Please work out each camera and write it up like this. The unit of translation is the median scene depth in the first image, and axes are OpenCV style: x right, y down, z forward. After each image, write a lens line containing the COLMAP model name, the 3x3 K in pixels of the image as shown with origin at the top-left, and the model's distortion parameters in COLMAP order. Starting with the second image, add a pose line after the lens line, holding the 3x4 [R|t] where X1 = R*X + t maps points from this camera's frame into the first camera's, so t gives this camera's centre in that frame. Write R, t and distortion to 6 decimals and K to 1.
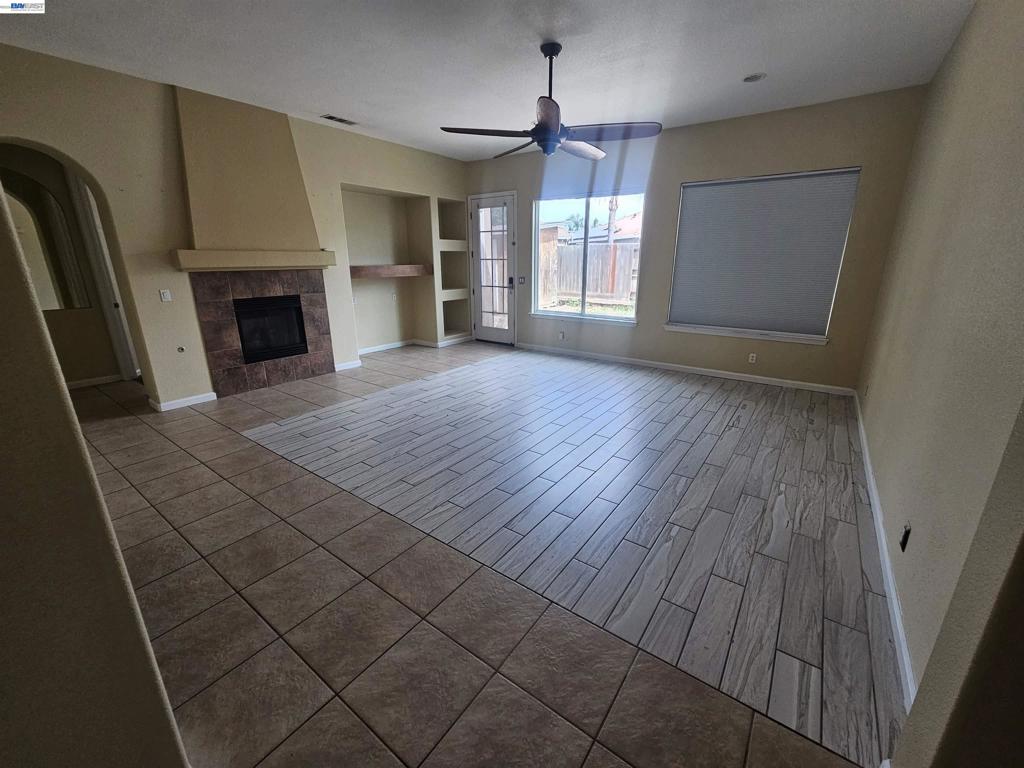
lens RADIAL K [[418.4, 0, 517.9], [0, 418.4, 383.1], [0, 0, 1]] dist [0.000530, 0.000466]
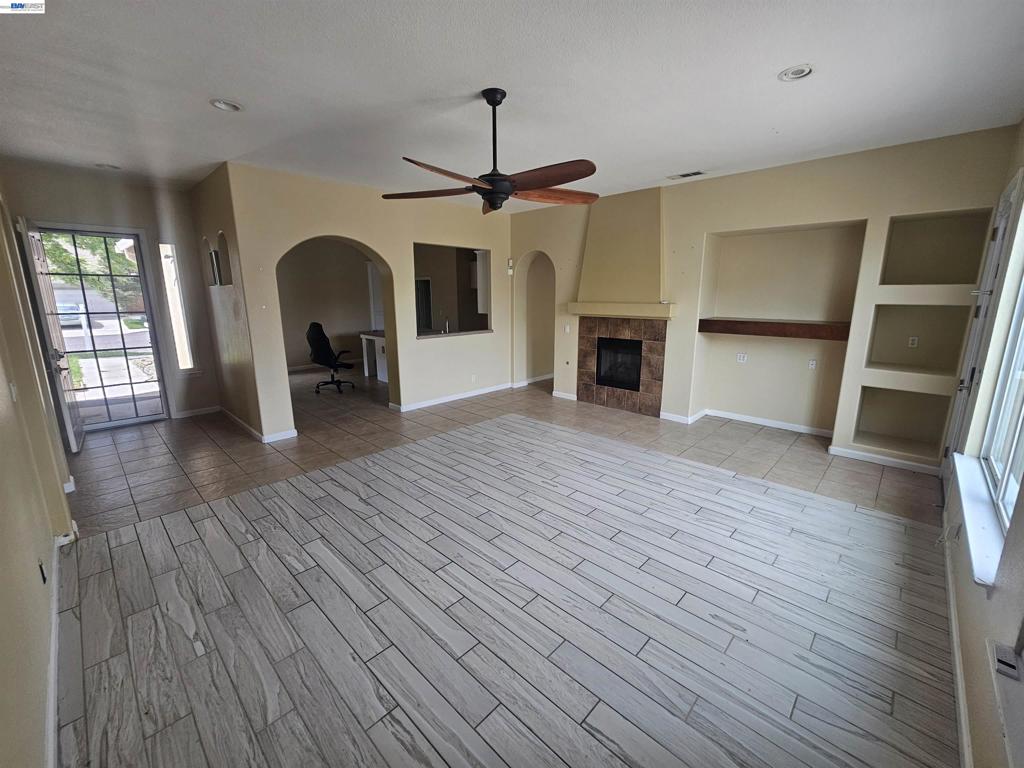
lens RADIAL K [[418.4, 0, 516.9], [0, 418.4, 381.1], [0, 0, 1]] dist [0.000530, 0.000466]
pose [[-0.133387, 0.204438, -0.969749, 0.727329], [-0.284663, 0.929357, 0.235078, -0.315580], [0.949302, 0.307408, -0.065768, 0.889957]]
